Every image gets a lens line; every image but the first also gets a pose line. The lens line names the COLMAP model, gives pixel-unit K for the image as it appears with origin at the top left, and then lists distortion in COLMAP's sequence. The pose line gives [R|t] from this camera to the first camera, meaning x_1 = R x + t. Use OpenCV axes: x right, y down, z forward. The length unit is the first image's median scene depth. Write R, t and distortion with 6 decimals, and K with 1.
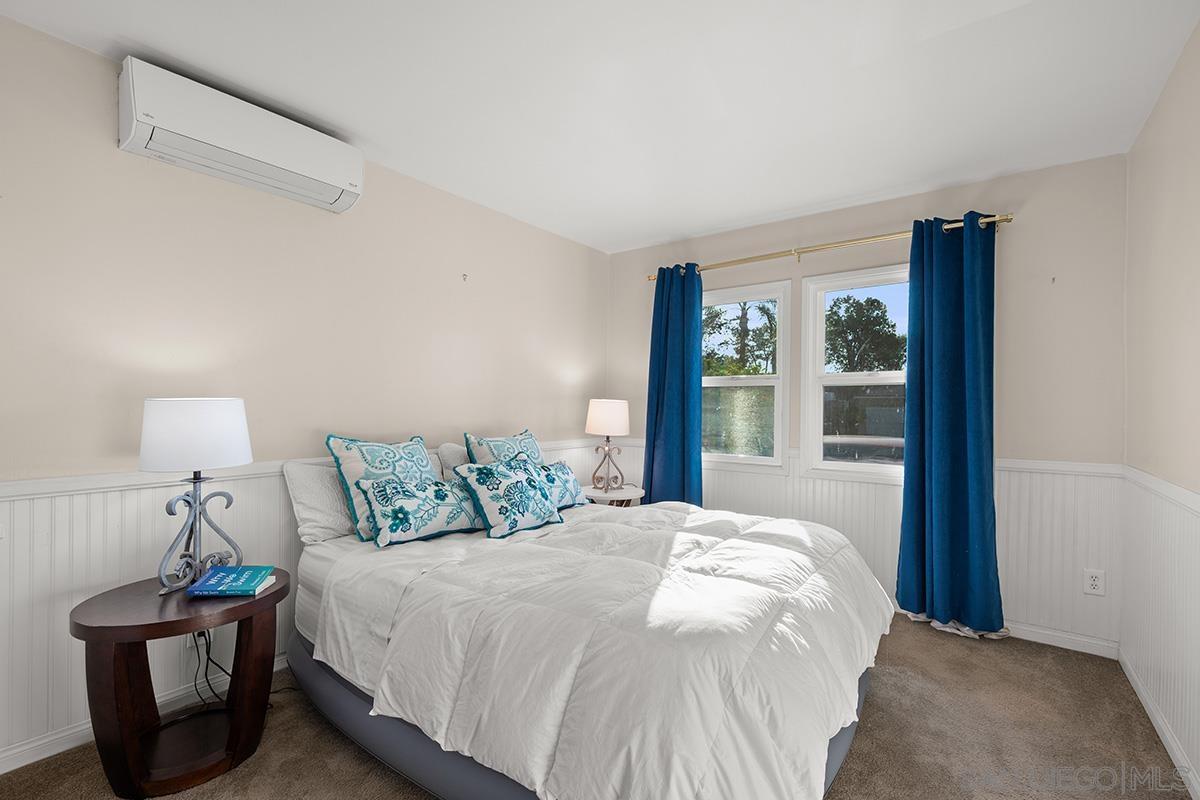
lens RADIAL K [[530.0, 0, 602.4], [0, 530.0, 401.2], [0, 0, 1]] dist [0.003102, -0.000574]
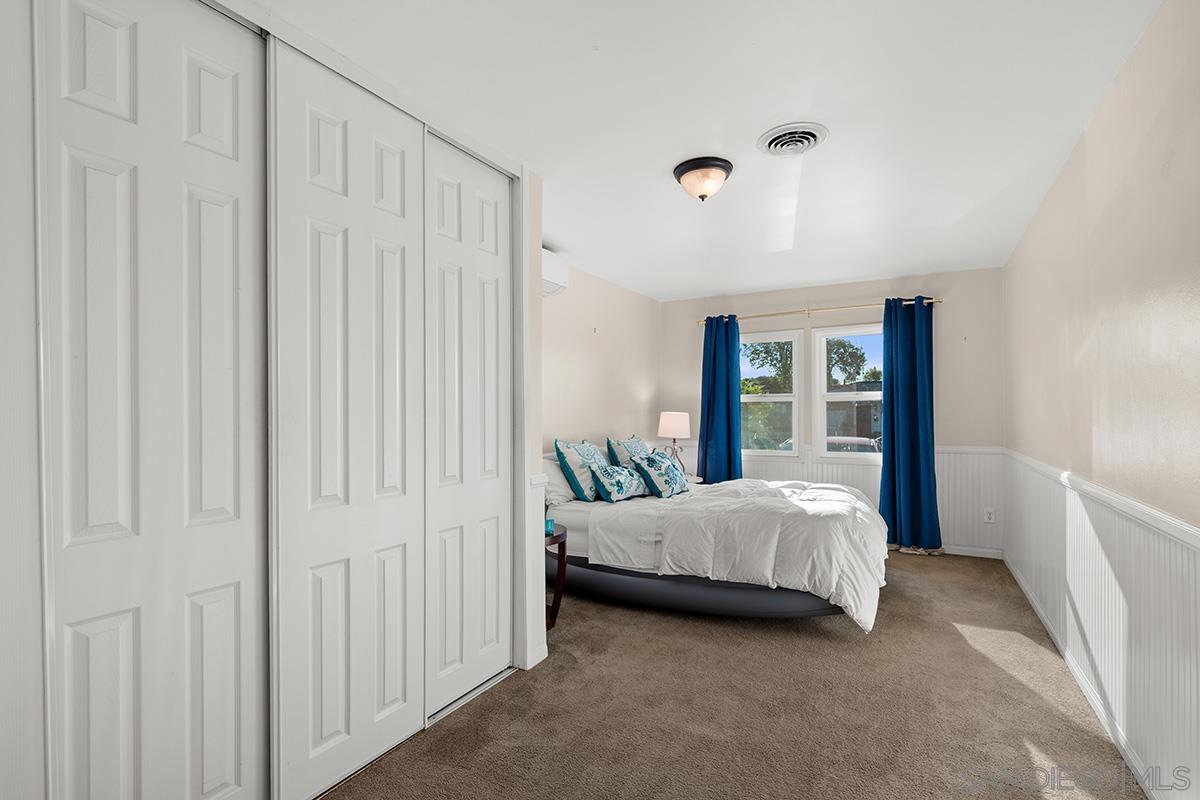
lens RADIAL K [[575.5, 0, 597.8], [0, 575.5, 405.1], [0, 0, 1]] dist [0.001333, 0.000230]
pose [[0.991423, -0.014168, 0.129919, -0.538389], [0.014716, 0.999886, -0.003260, -0.027939], [-0.129858, 0.005144, 0.991519, -0.649066]]
